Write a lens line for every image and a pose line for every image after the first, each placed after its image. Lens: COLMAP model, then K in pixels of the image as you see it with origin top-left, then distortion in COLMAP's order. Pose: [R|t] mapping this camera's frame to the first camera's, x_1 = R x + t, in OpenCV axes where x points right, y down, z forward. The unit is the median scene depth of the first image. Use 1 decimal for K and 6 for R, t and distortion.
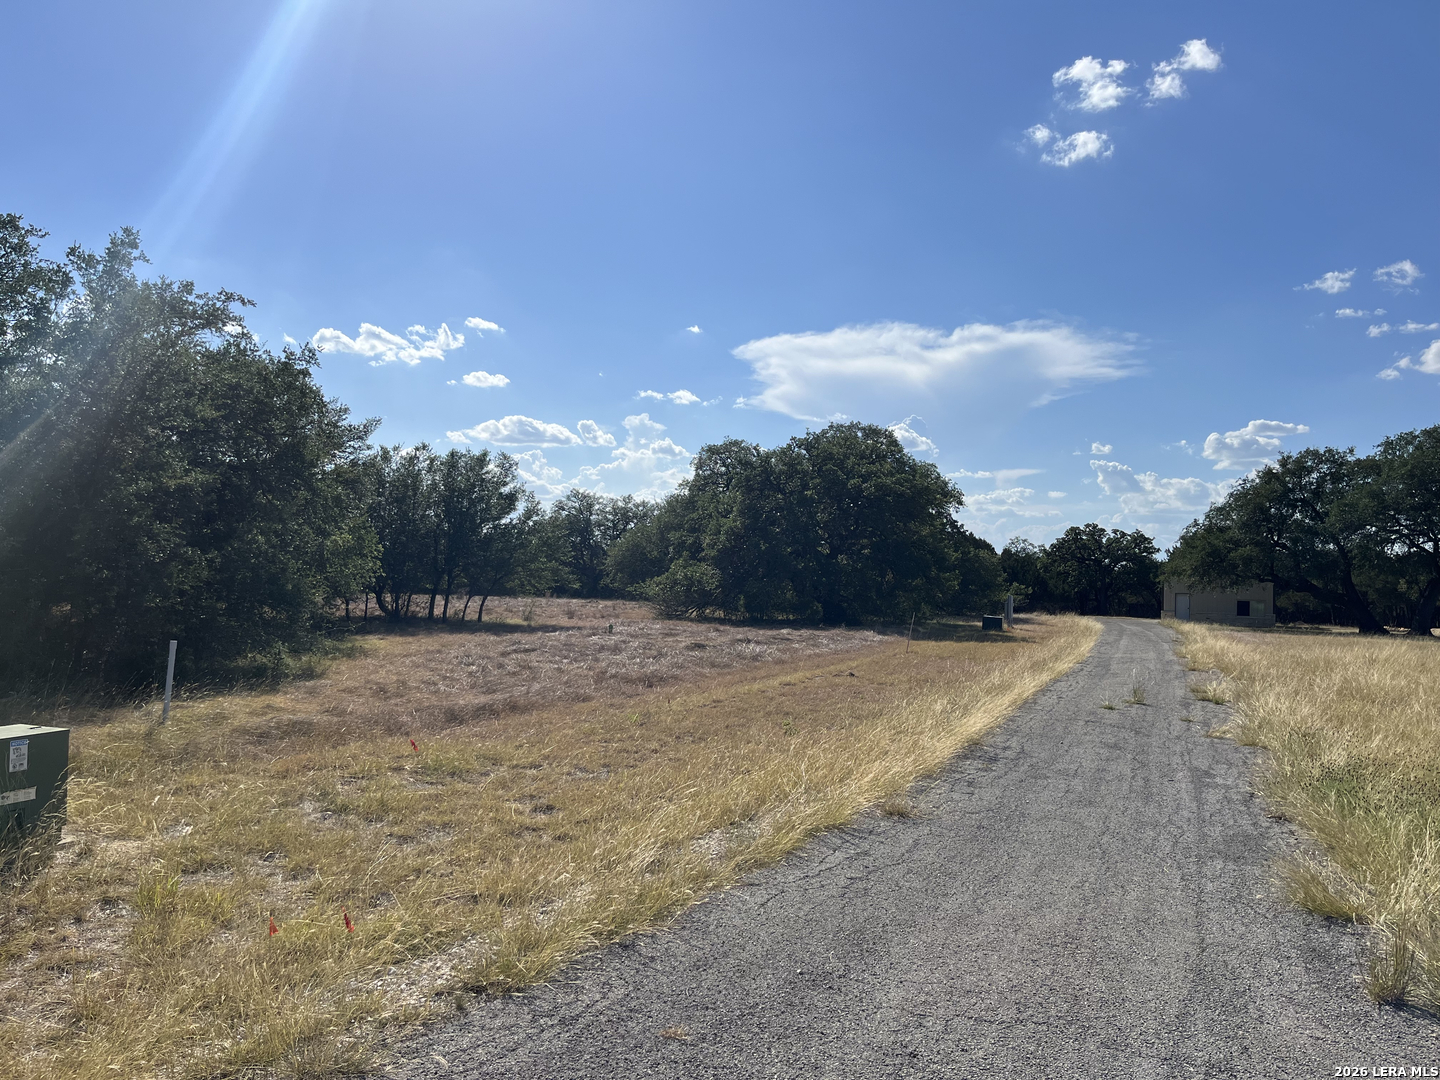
lens RADIAL K [[1096.0, 0, 719.9], [0, 1096.0, 545.3], [0, 0, 1]] dist [0.074133, -0.104201]
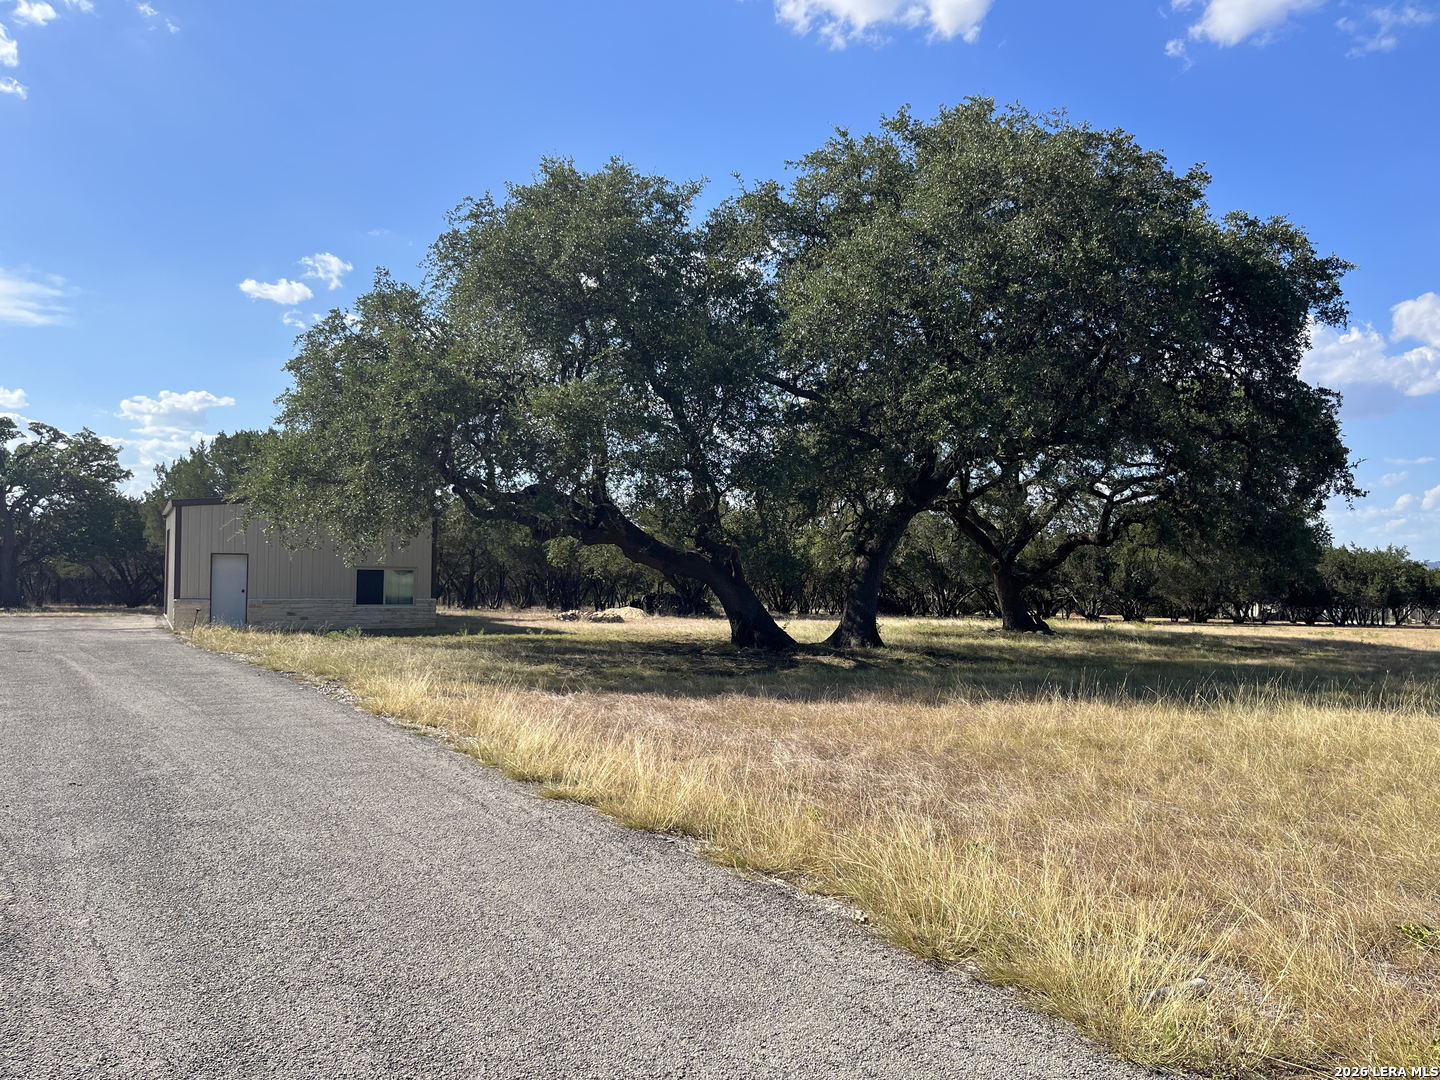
lens RADIAL K [[1096.0, 0, 719.9], [0, 1096.0, 545.3], [0, 0, 1]] dist [0.074133, -0.104201]
pose [[0.624257, 0.004105, 0.781209, 0.165447], [-0.025596, 0.999557, 0.015202, 0.022958], [-0.780800, -0.029486, 0.624085, 0.462867]]
